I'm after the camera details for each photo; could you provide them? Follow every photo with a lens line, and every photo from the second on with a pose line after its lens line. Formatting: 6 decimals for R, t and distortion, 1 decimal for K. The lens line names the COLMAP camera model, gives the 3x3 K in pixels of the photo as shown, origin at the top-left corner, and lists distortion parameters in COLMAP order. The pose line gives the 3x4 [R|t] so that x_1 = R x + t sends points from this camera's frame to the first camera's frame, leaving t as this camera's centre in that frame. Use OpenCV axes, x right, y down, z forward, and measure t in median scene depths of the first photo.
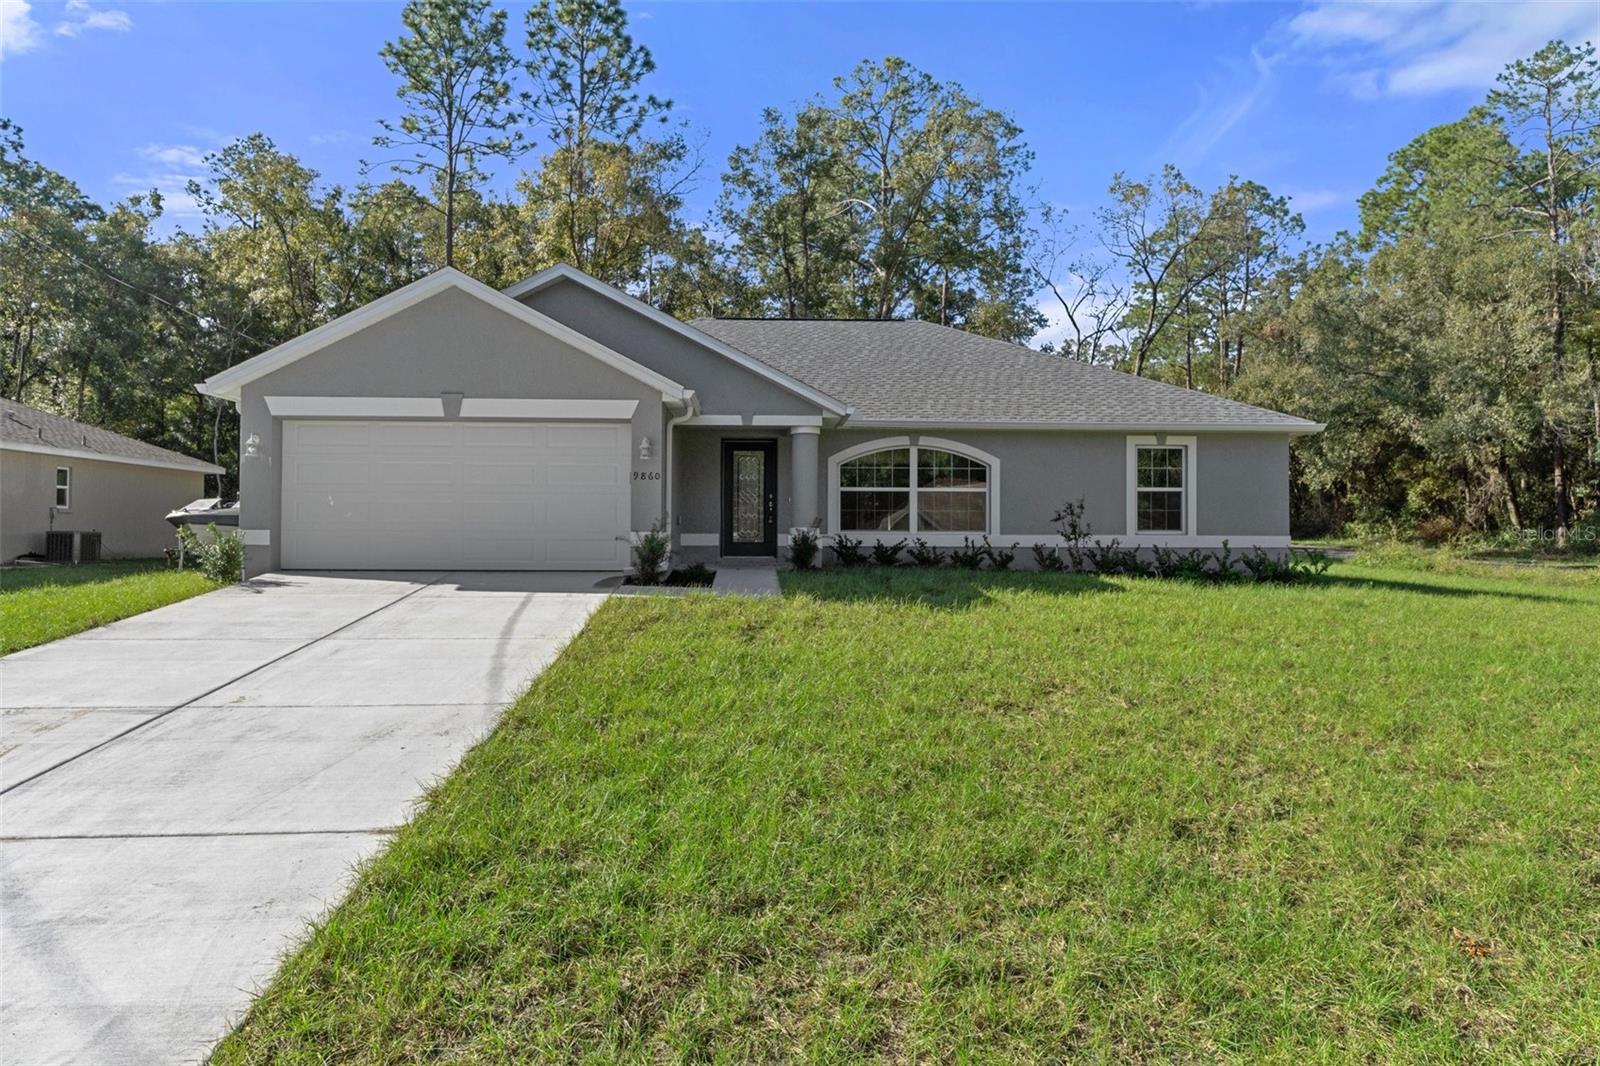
lens RADIAL K [[1023.1, 0, 800.0], [0, 1023.1, 533.0], [0, 0, 1]] dist [0.001564, -0.001113]
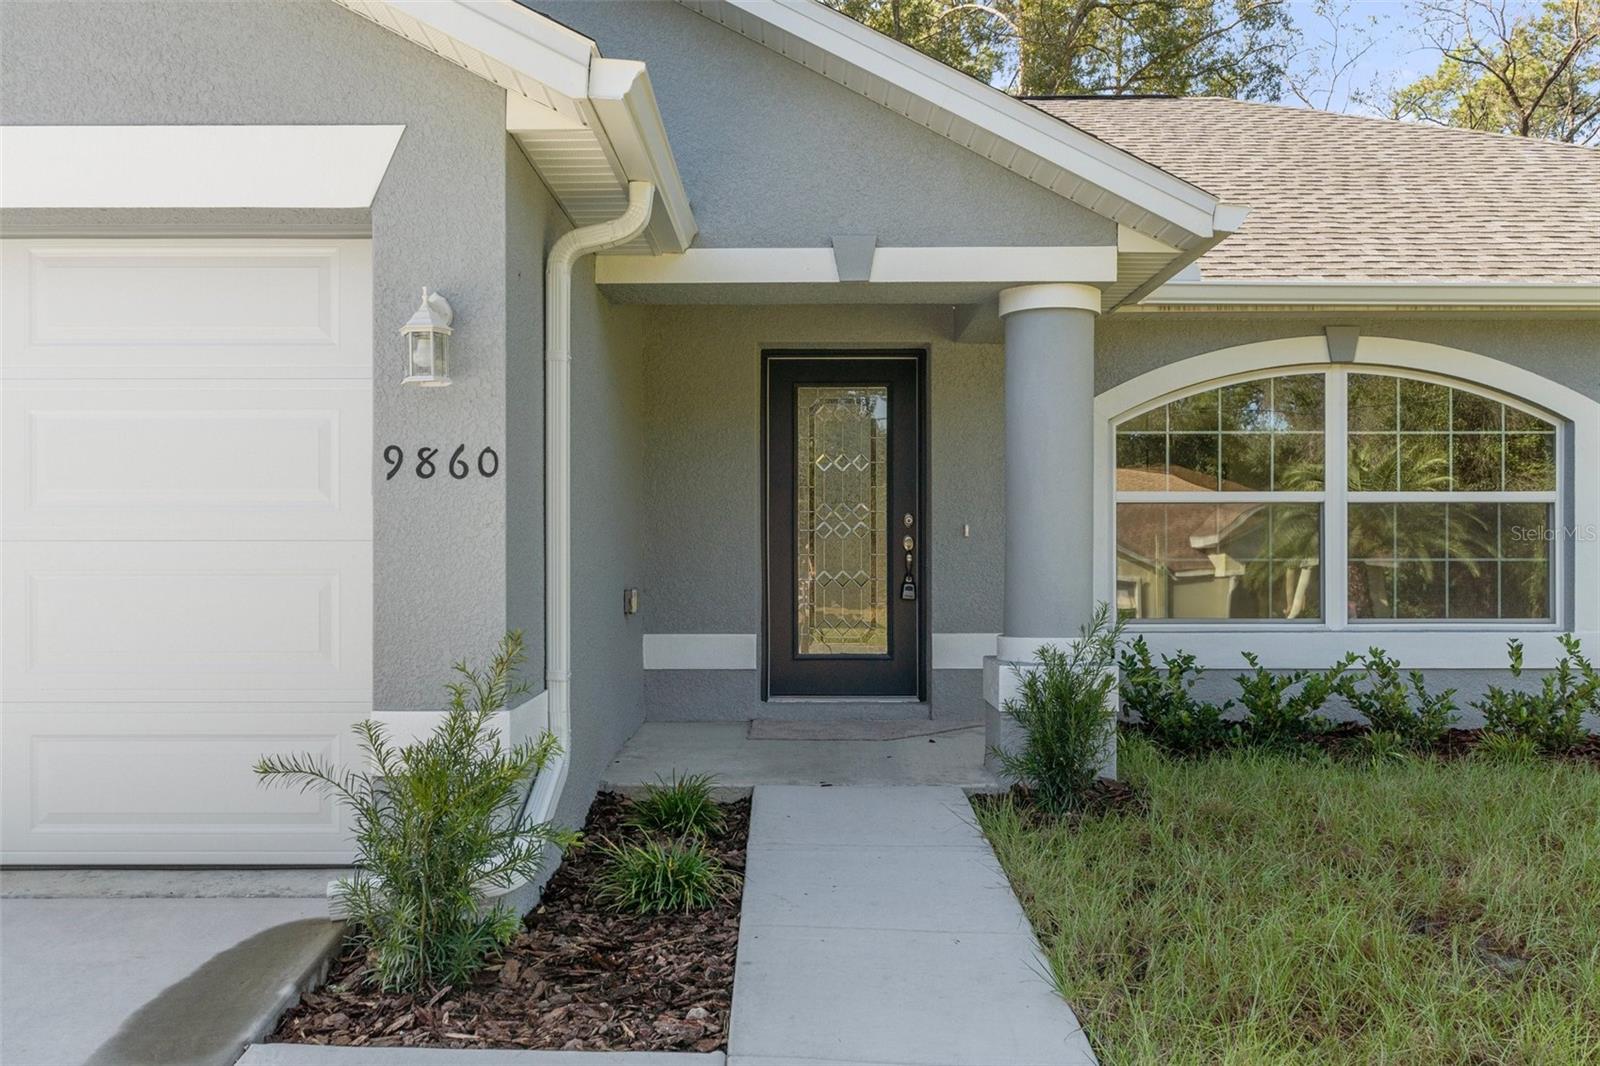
lens RADIAL K [[1336.9, 0, 800.0], [0, 1336.9, 533.0], [0, 0, 1]] dist [-0.002682, -0.000036]
pose [[0.999091, -0.006798, -0.042082, -0.046530], [0.006723, 0.999976, -0.001928, -0.031227], [0.042094, 0.001643, 0.999112, 0.565967]]
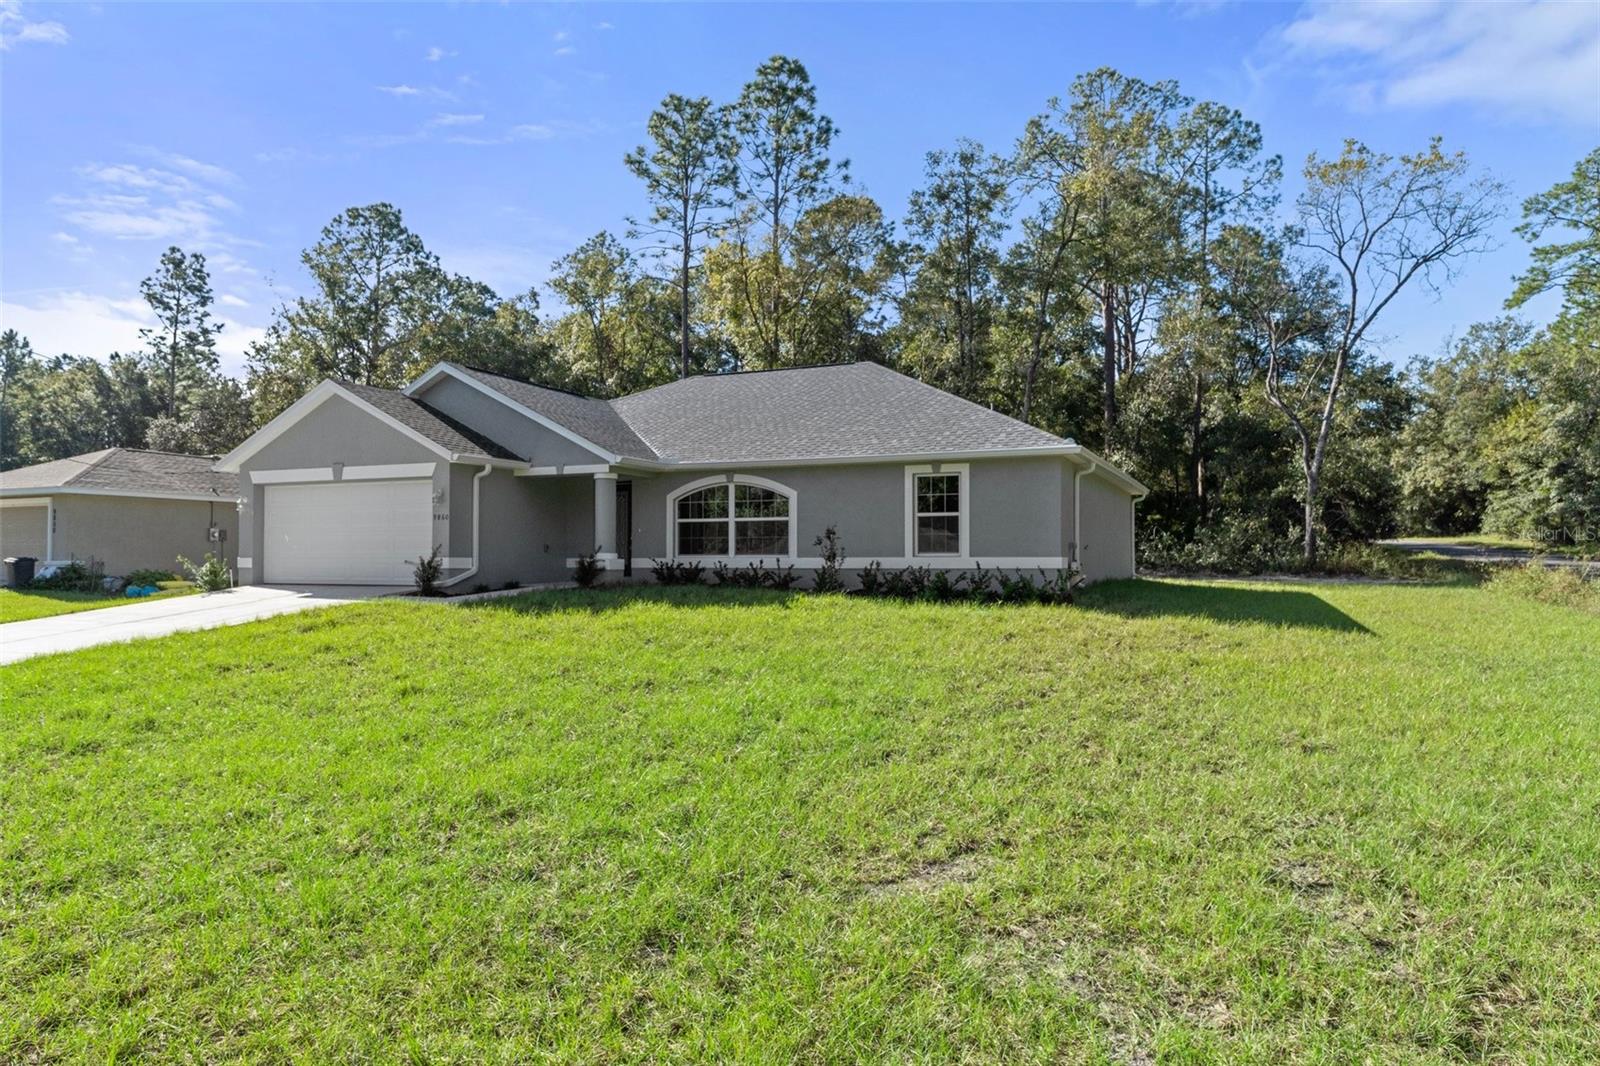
lens RADIAL K [[1023.1, 0, 800.0], [0, 1023.1, 533.0], [0, 0, 1]] dist [0.001564, -0.001113]
pose [[0.908307, -0.017038, -0.417957, 0.683426], [0.008150, 0.999701, -0.023042, 0.000641], [0.418225, 0.017523, 0.908174, -0.034784]]
